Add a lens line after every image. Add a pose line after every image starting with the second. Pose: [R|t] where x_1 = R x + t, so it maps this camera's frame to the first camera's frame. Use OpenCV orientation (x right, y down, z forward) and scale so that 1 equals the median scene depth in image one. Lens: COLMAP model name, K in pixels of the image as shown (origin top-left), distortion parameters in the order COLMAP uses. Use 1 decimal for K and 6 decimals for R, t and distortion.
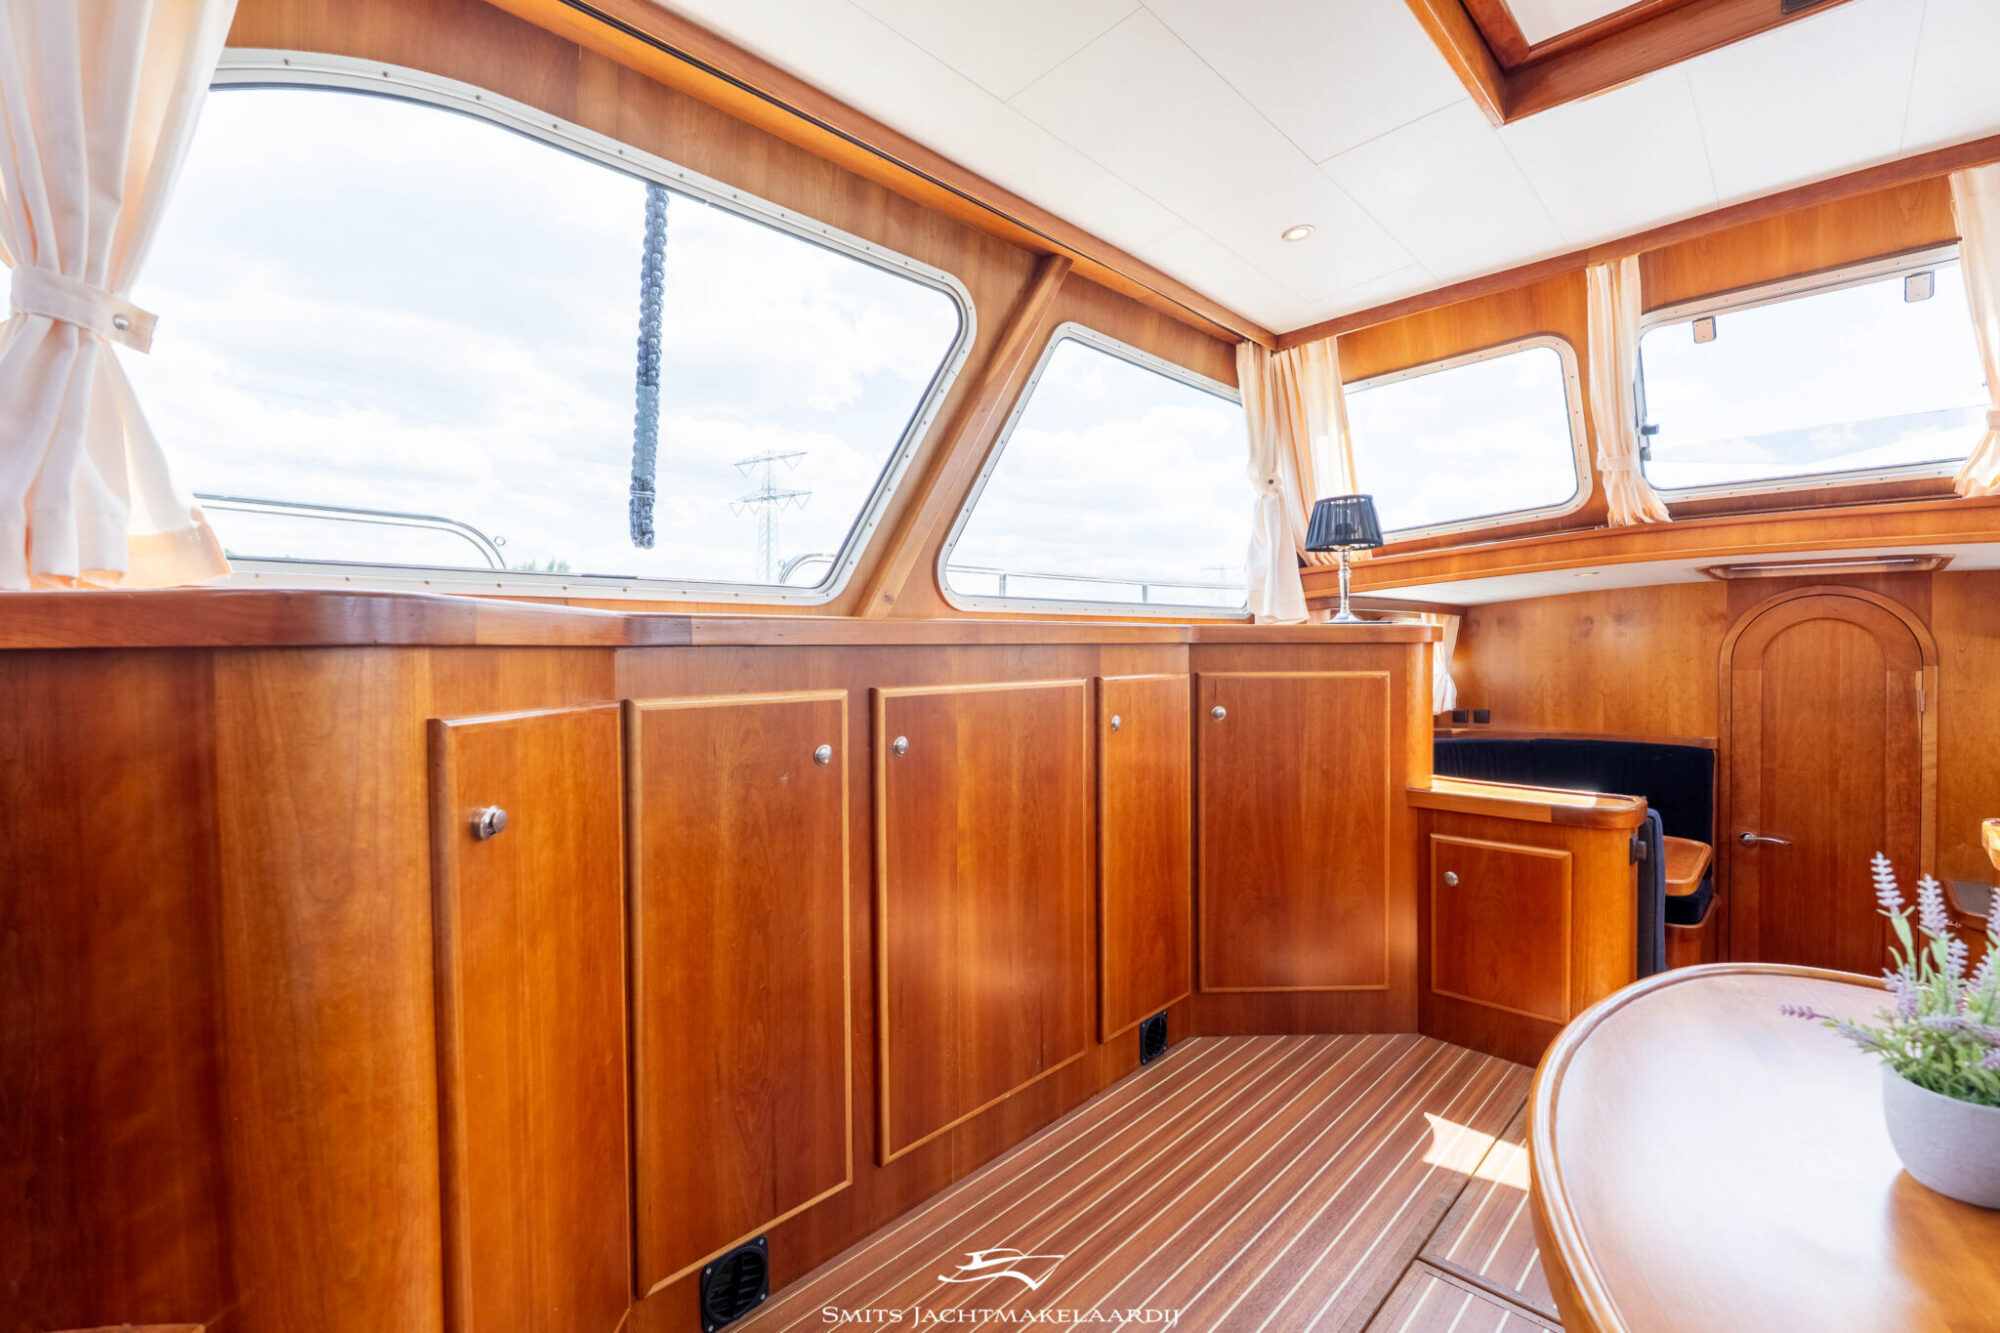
lens RADIAL K [[880.3, 0, 1001.2], [0, 880.3, 667.0], [0, 0, 1]] dist [-0.003160, 0.000407]
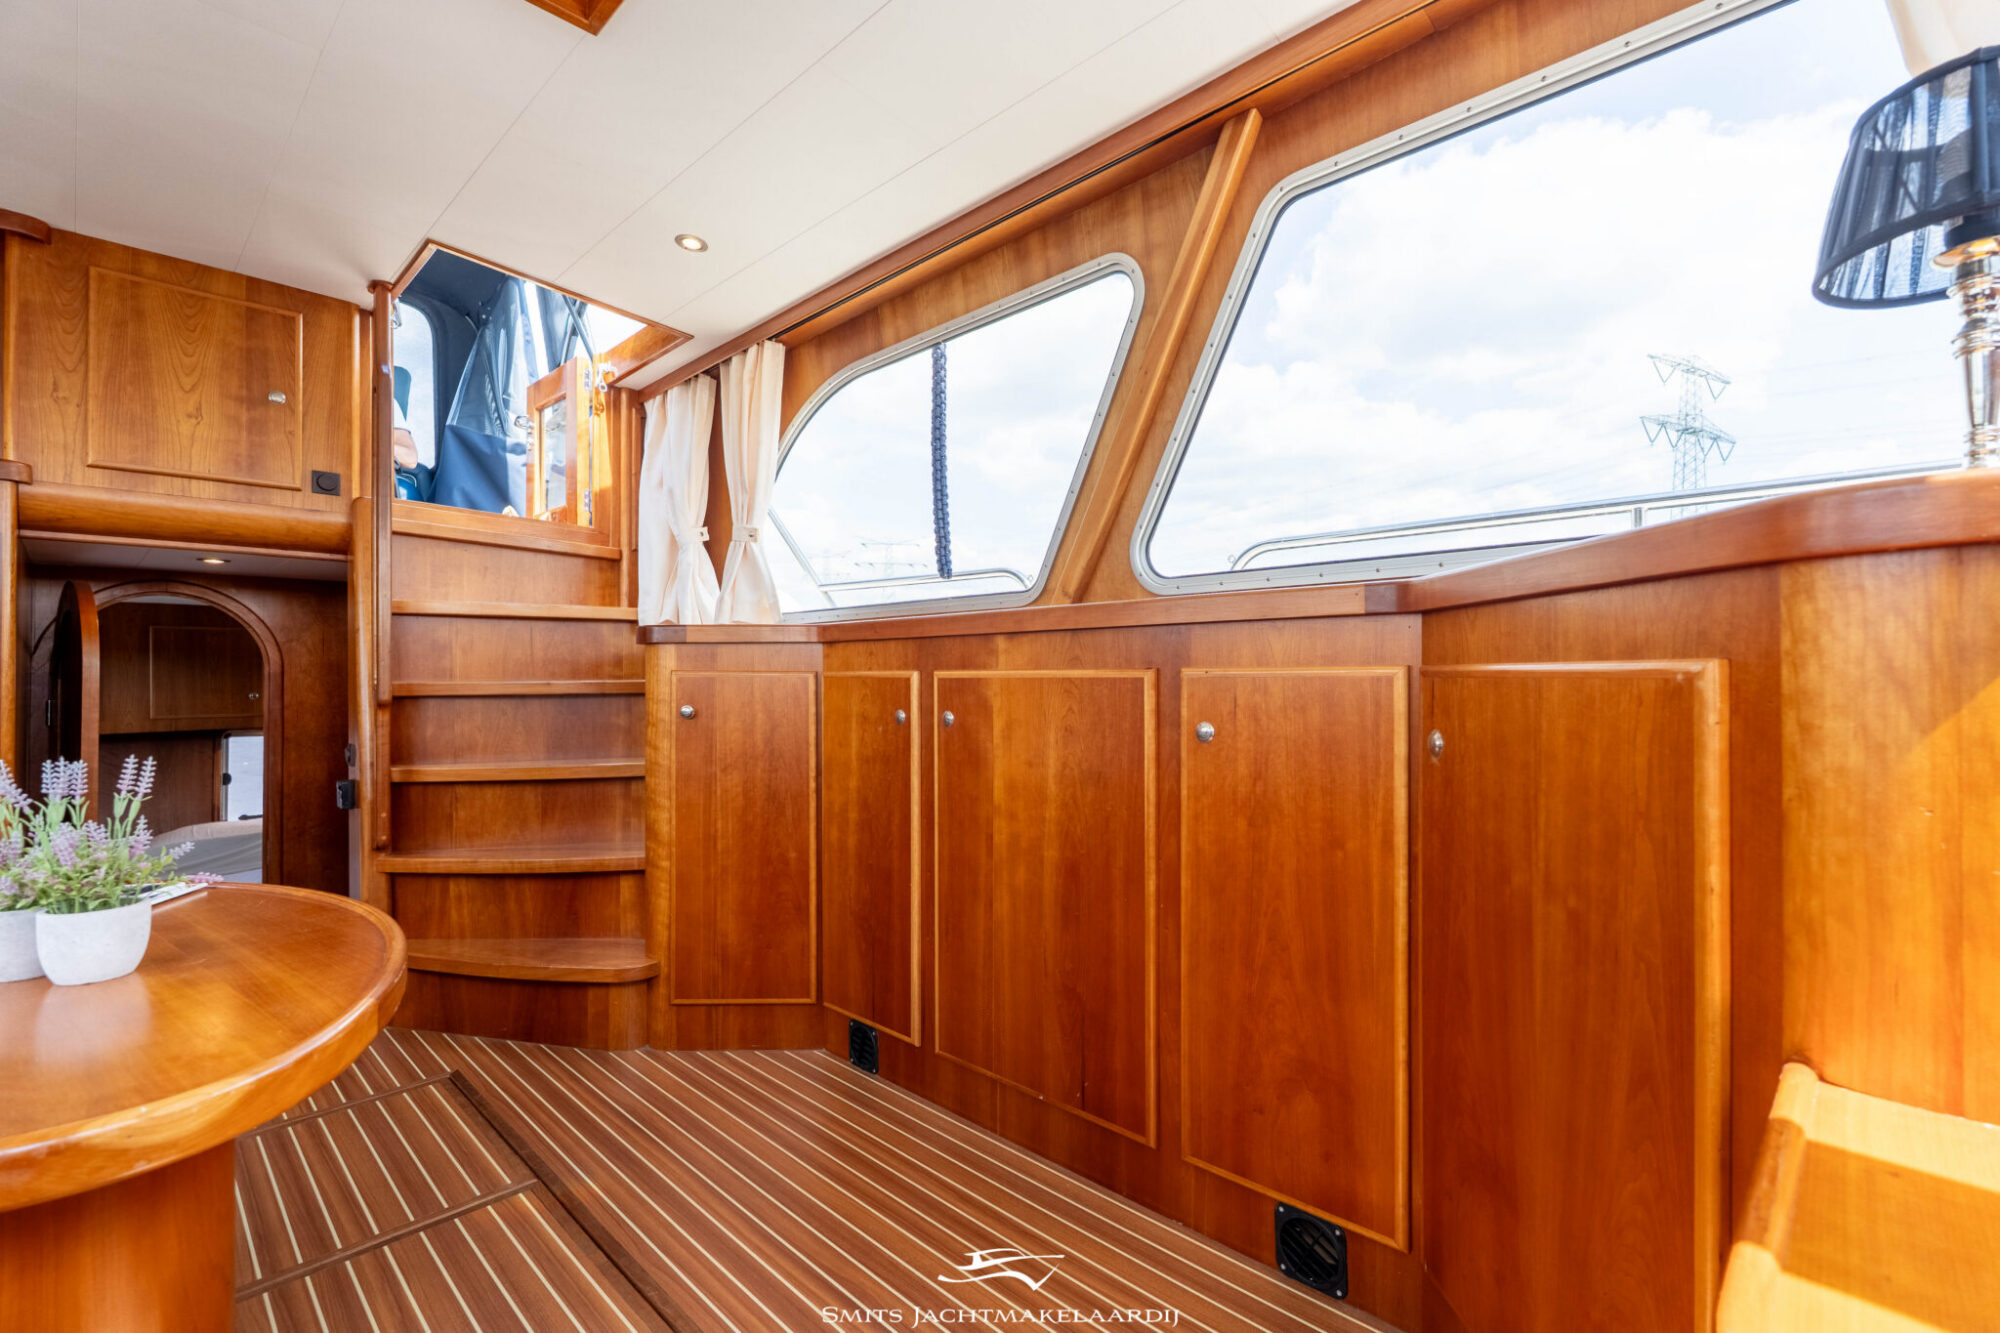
lens RADIAL K [[880.3, 0, 1000.7], [0, 880.3, 667.8], [0, 0, 1]] dist [-0.003160, 0.000407]
pose [[-0.001341, -0.001787, -0.999998, 0.656614], [-0.020250, 0.999793, -0.001759, 0.011714], [0.999794, 0.020248, -0.001377, 0.637644]]
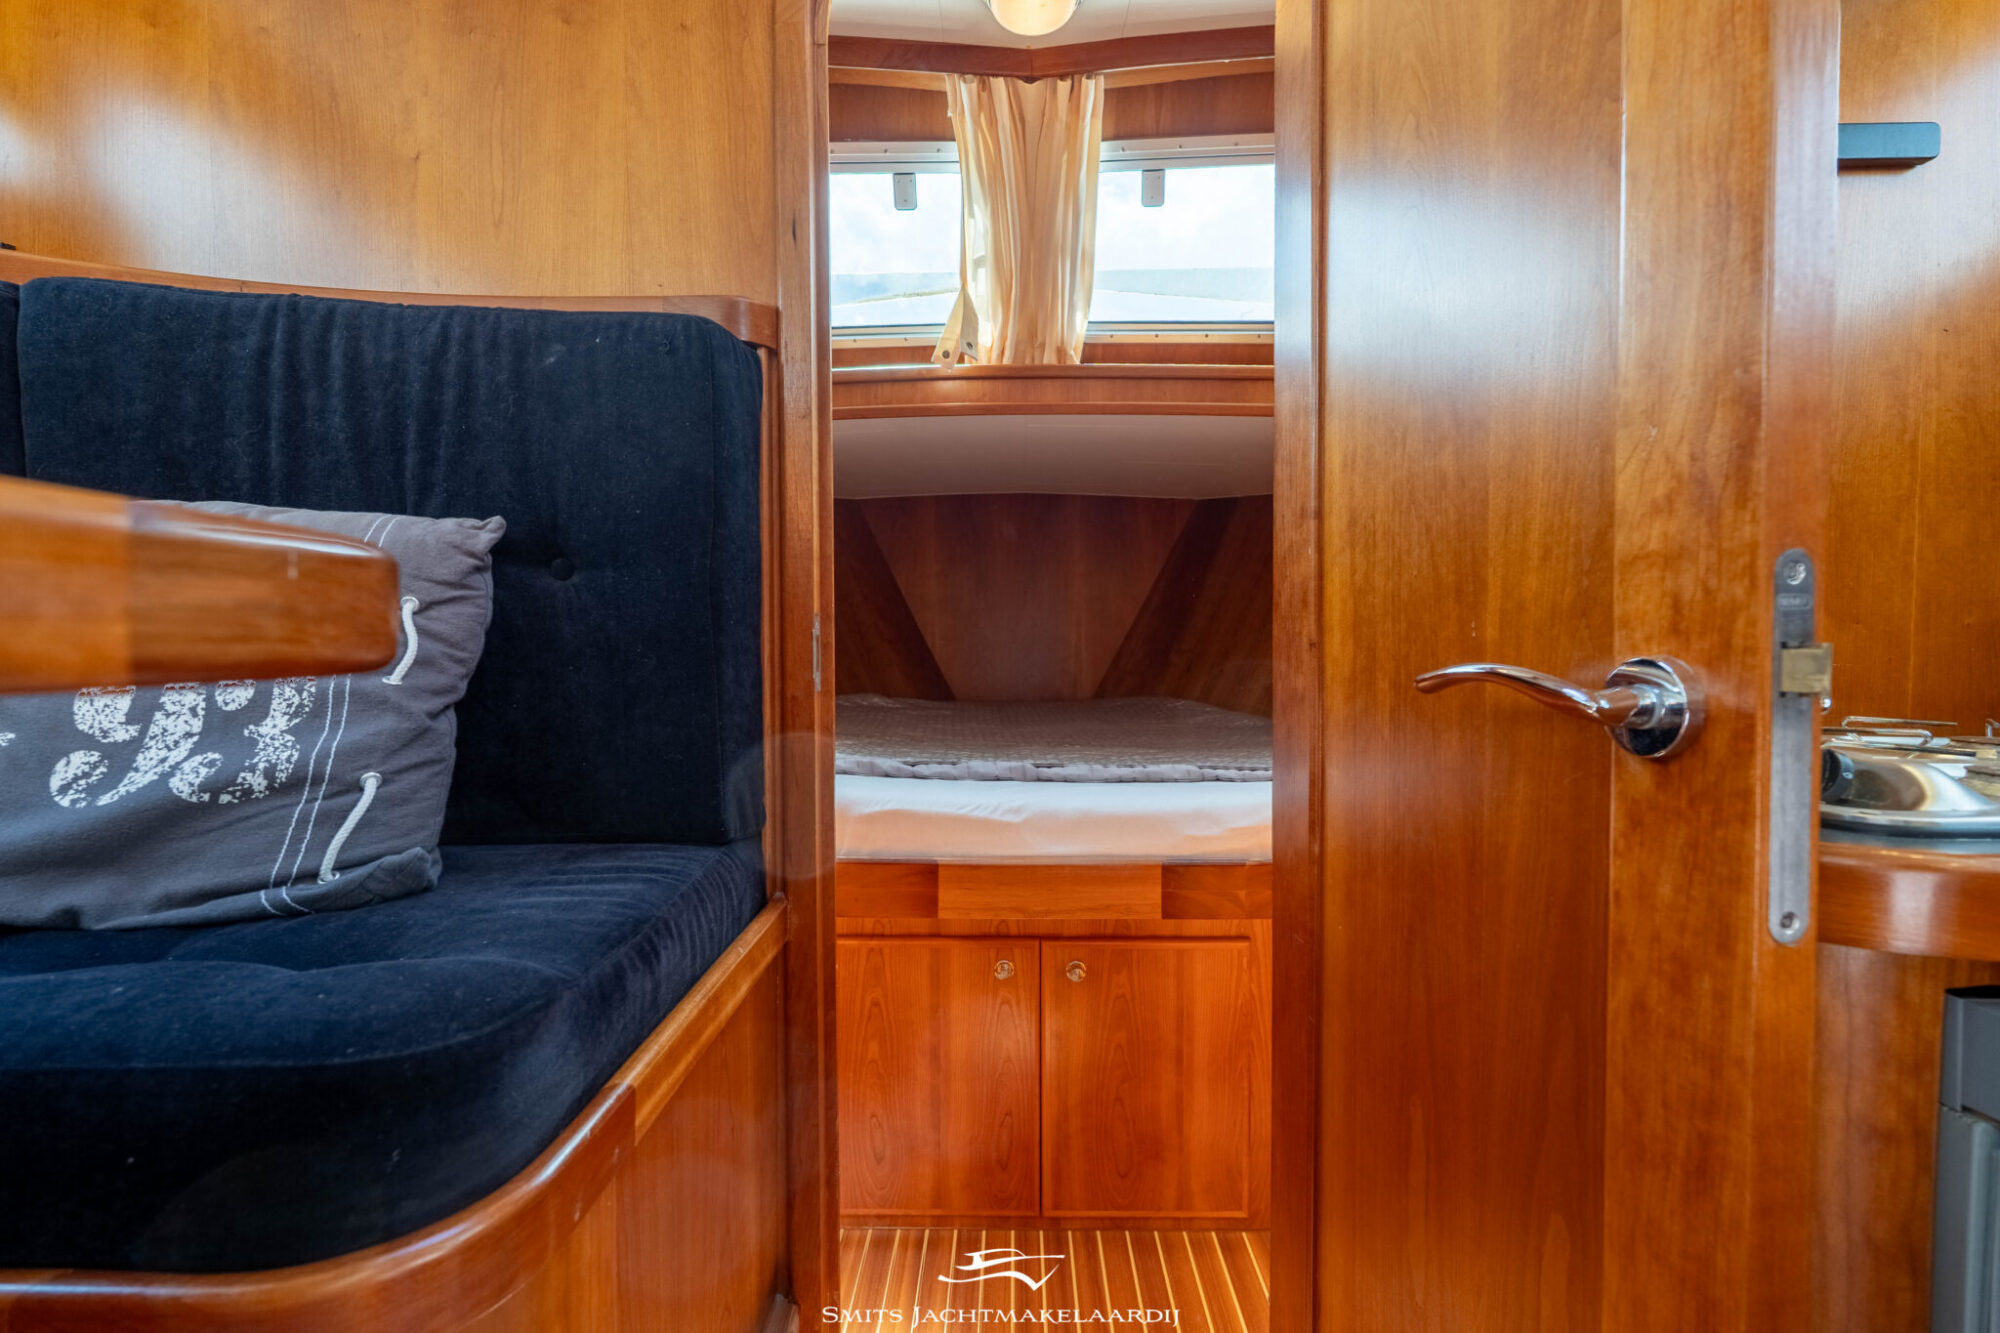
lens RADIAL K [[880.3, 0, 1003.0], [0, 880.3, 665.9], [0, 0, 1]] dist [-0.003160, 0.000407]
pose [[0.725905, -0.021732, 0.687452, 0.896797], [0.011771, 0.999747, 0.019175, 0.244215], [-0.687695, -0.005827, 0.725977, 0.999228]]
